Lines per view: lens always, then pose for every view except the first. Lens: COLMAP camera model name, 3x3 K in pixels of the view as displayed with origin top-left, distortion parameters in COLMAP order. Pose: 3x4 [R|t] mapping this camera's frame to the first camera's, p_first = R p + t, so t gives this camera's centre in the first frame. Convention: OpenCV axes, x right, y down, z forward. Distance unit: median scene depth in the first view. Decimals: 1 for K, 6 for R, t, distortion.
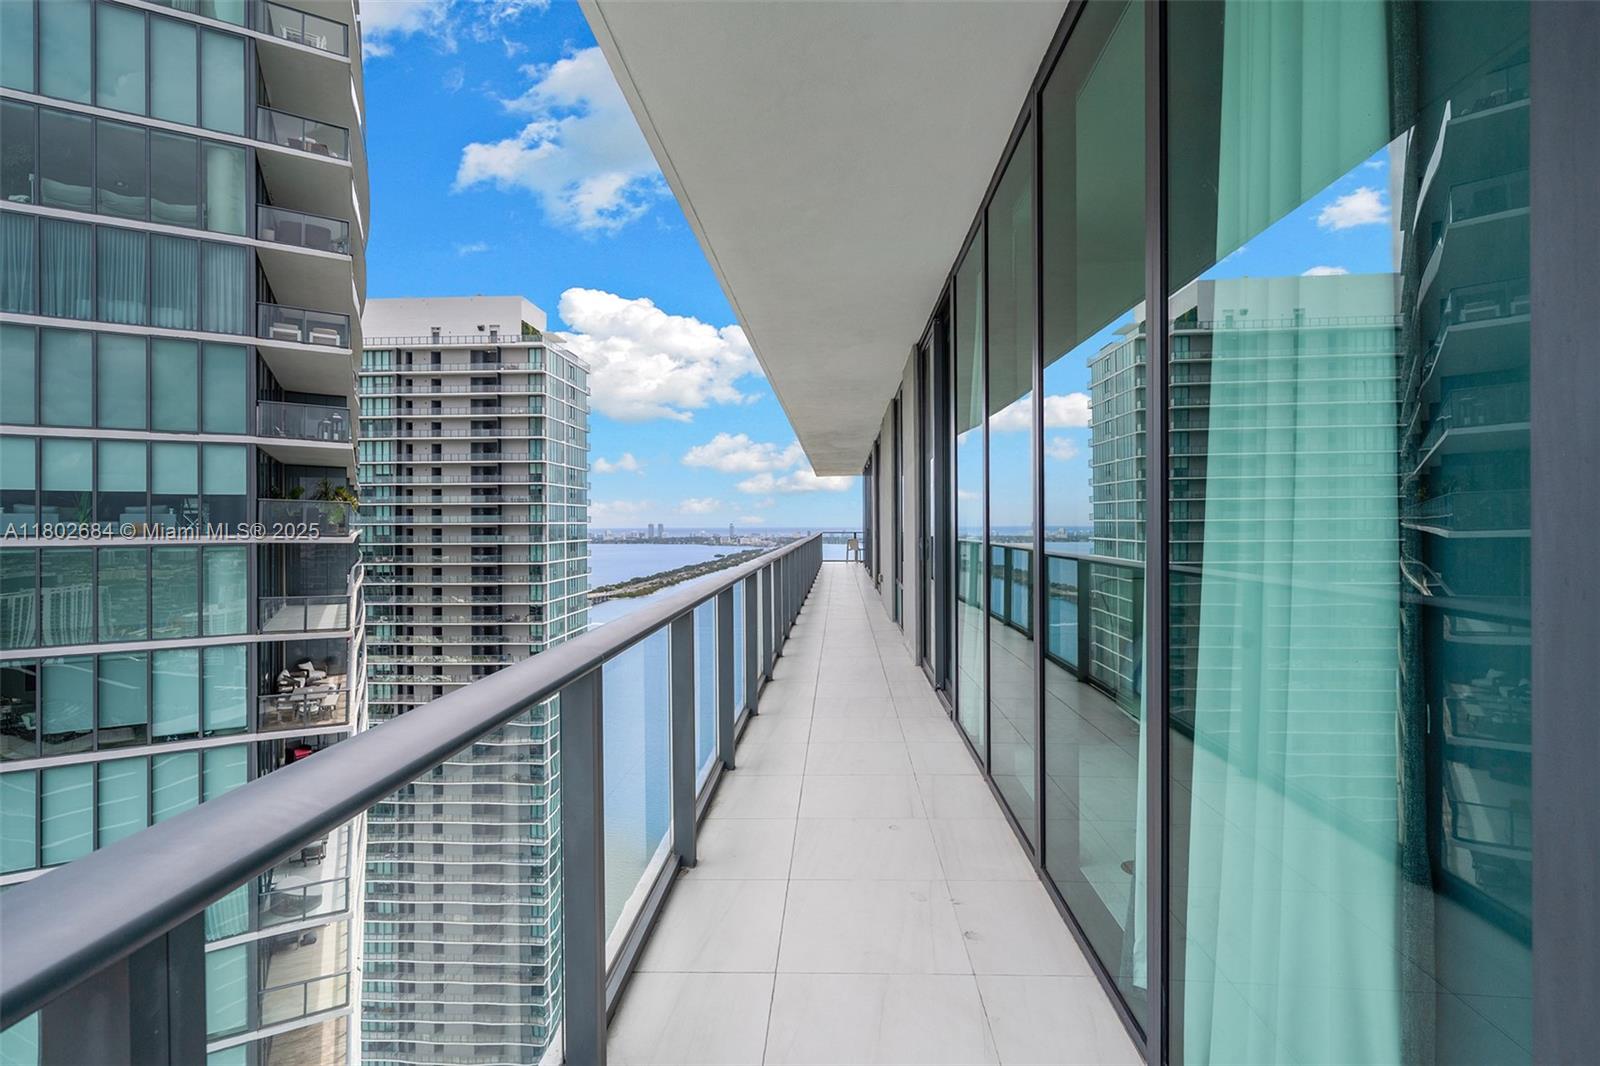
lens RADIAL K [[748.1, 0, 800.0], [0, 748.1, 533.0], [0, 0, 1]] dist [-0.000469, 0.000025]
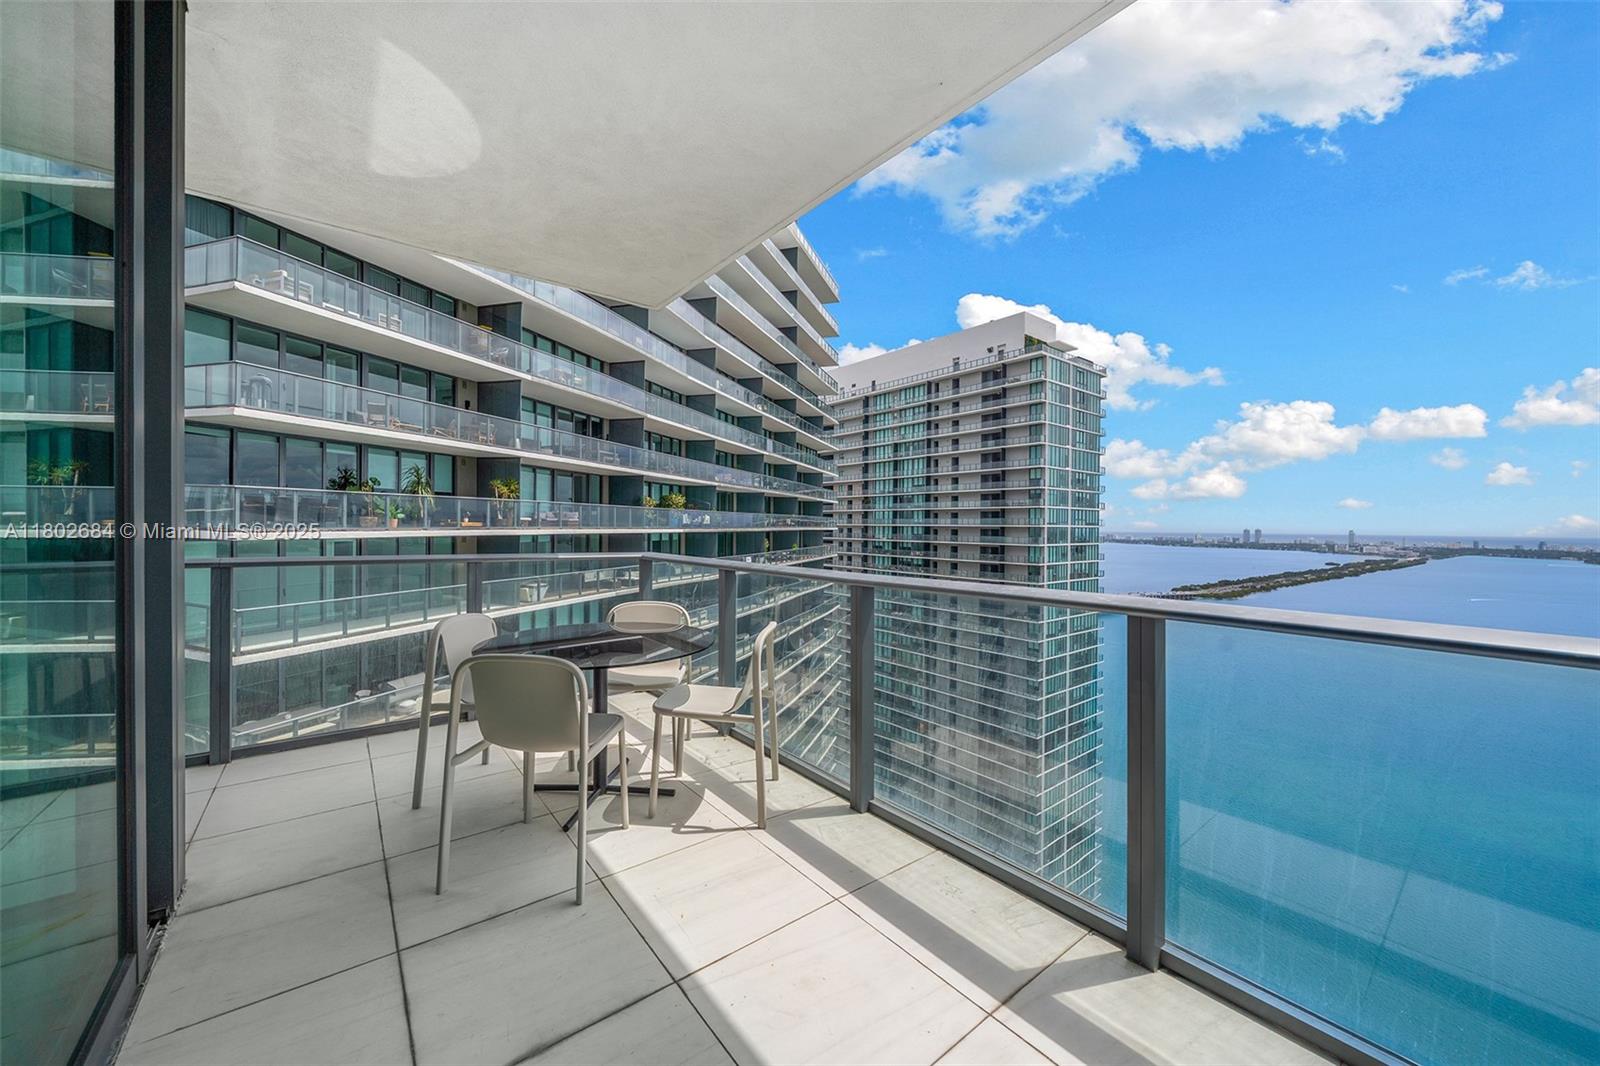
lens RADIAL K [[586.1, 0, 802.0], [0, 586.1, 529.6], [0, 0, 1]] dist [-0.002602, -0.000119]
pose [[0.663118, 0.016156, -0.748340, 0.043900], [-0.022123, 0.999753, 0.001981, -0.002276], [0.748188, 0.015242, 0.663312, 0.214157]]
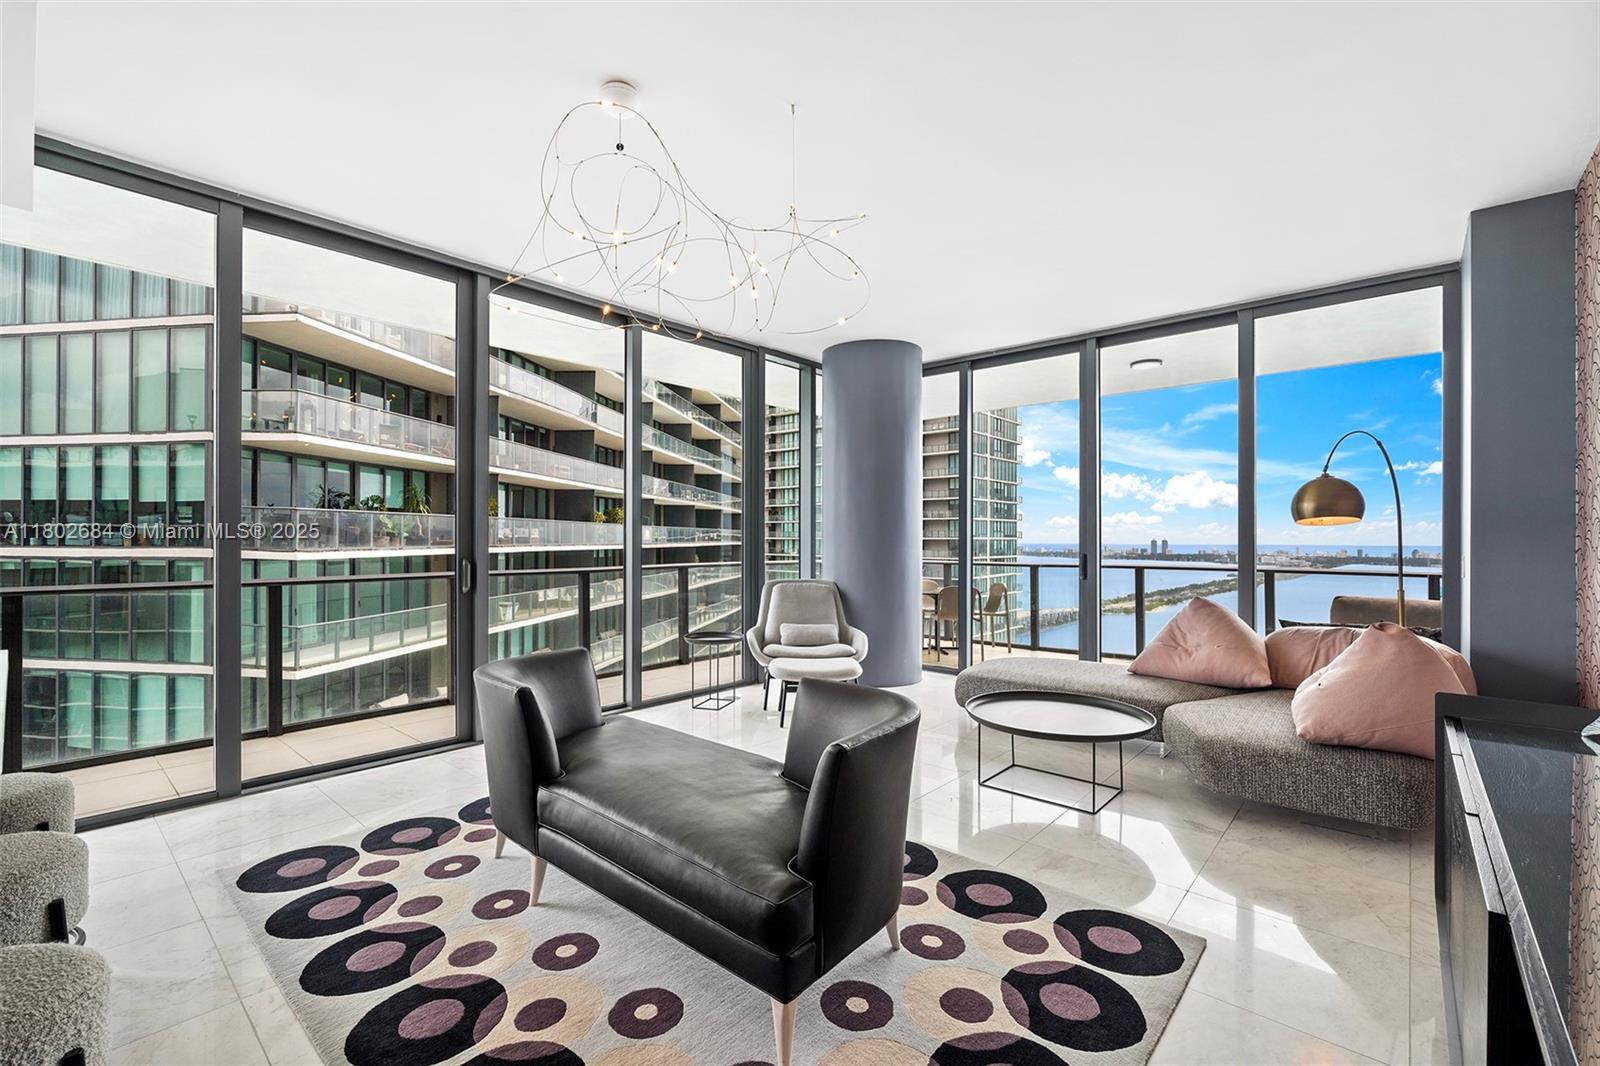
lens RADIAL K [[684.8, 0, 800.0], [0, 684.8, 533.0], [0, 0, 1]] dist [0.001830, 0.000051]
pose [[0.782169, 0.000946, -0.623066, 0.052990], [-0.014217, 0.999766, -0.016329, -0.002255], [0.622904, 0.021630, 0.781999, 0.160772]]
